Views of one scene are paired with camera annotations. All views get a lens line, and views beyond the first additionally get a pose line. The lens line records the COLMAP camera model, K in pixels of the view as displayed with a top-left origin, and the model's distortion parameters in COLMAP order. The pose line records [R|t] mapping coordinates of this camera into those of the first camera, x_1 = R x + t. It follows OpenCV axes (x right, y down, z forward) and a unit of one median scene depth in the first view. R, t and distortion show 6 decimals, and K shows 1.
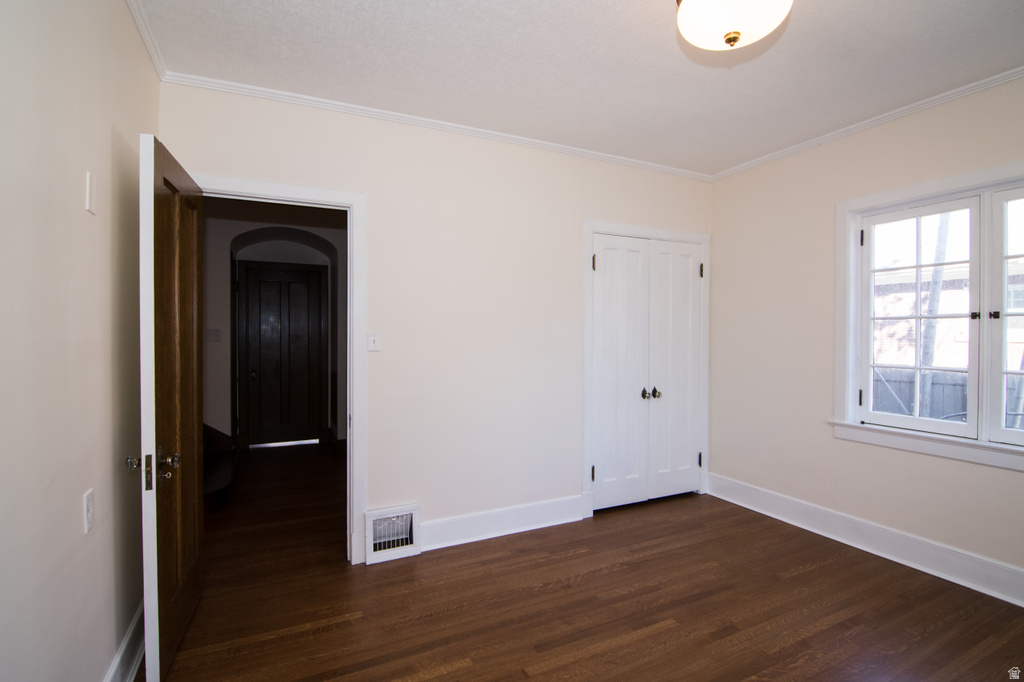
lens RADIAL K [[492.2, 0, 512.5], [0, 492.2, 338.9], [0, 0, 1]] dist [-0.016035, -0.005122]
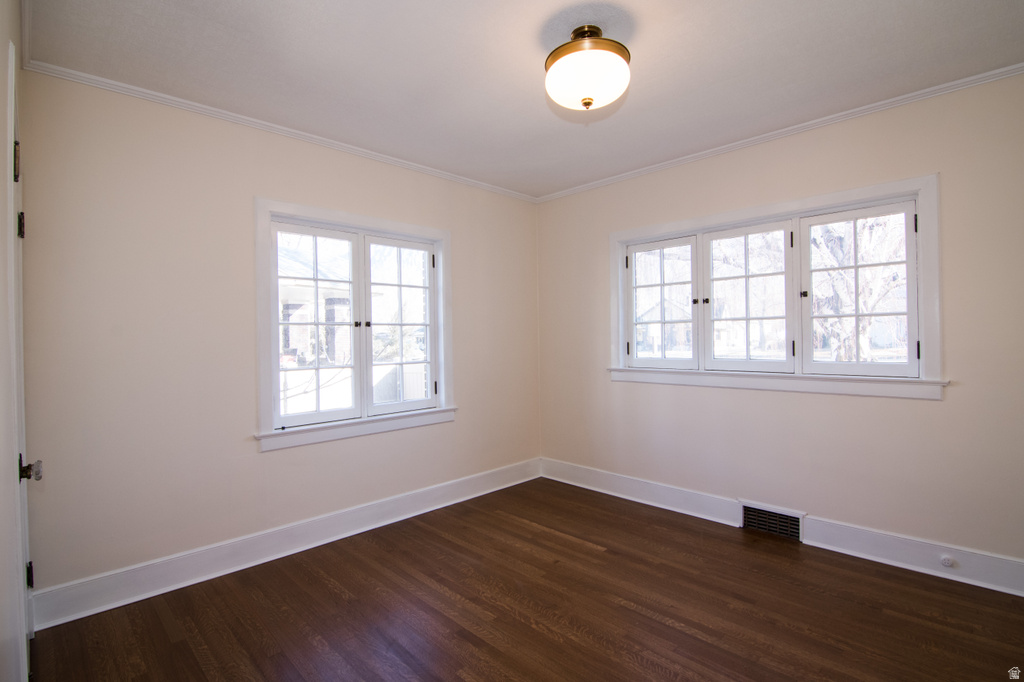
lens RADIAL K [[492.2, 0, 512.3], [0, 492.2, 338.5], [0, 0, 1]] dist [-0.016035, -0.005122]
pose [[-0.323796, -0.002104, 0.946124, -0.427524], [0.020858, 0.999739, 0.009362, -0.012453], [-0.945897, 0.022765, -0.323668, 0.984291]]
